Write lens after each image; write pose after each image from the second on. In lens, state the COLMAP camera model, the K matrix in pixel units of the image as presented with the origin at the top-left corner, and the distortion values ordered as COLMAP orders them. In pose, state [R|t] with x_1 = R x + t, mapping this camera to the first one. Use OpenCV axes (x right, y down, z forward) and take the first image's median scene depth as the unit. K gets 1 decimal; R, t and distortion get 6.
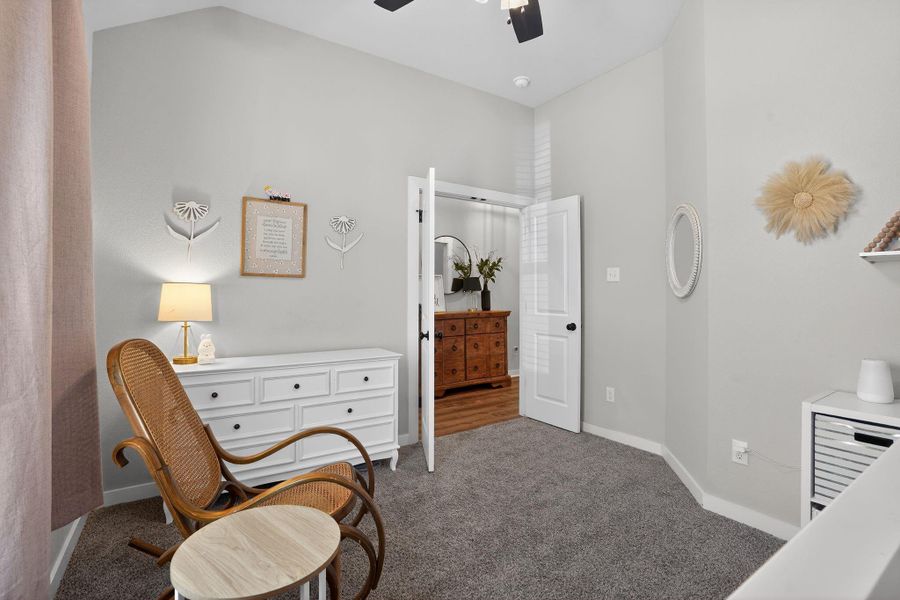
lens RADIAL K [[418.6, 0, 449.4], [0, 418.6, 298.1], [0, 0, 1]] dist [-0.063829, 0.021760]
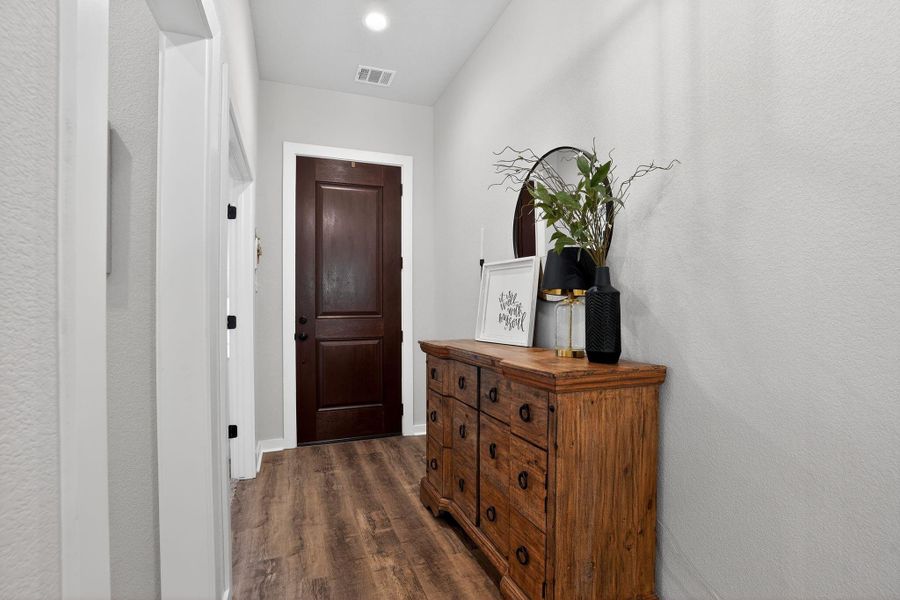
lens RADIAL K [[418.6, 0, 449.0], [0, 418.6, 306.2], [0, 0, 1]] dist [-0.063829, 0.021760]
pose [[-0.256926, 0.002886, -0.966427, 0.409205], [0.006578, 0.999978, 0.001237, -0.005776], [0.966409, -0.006039, -0.256939, 1.076715]]
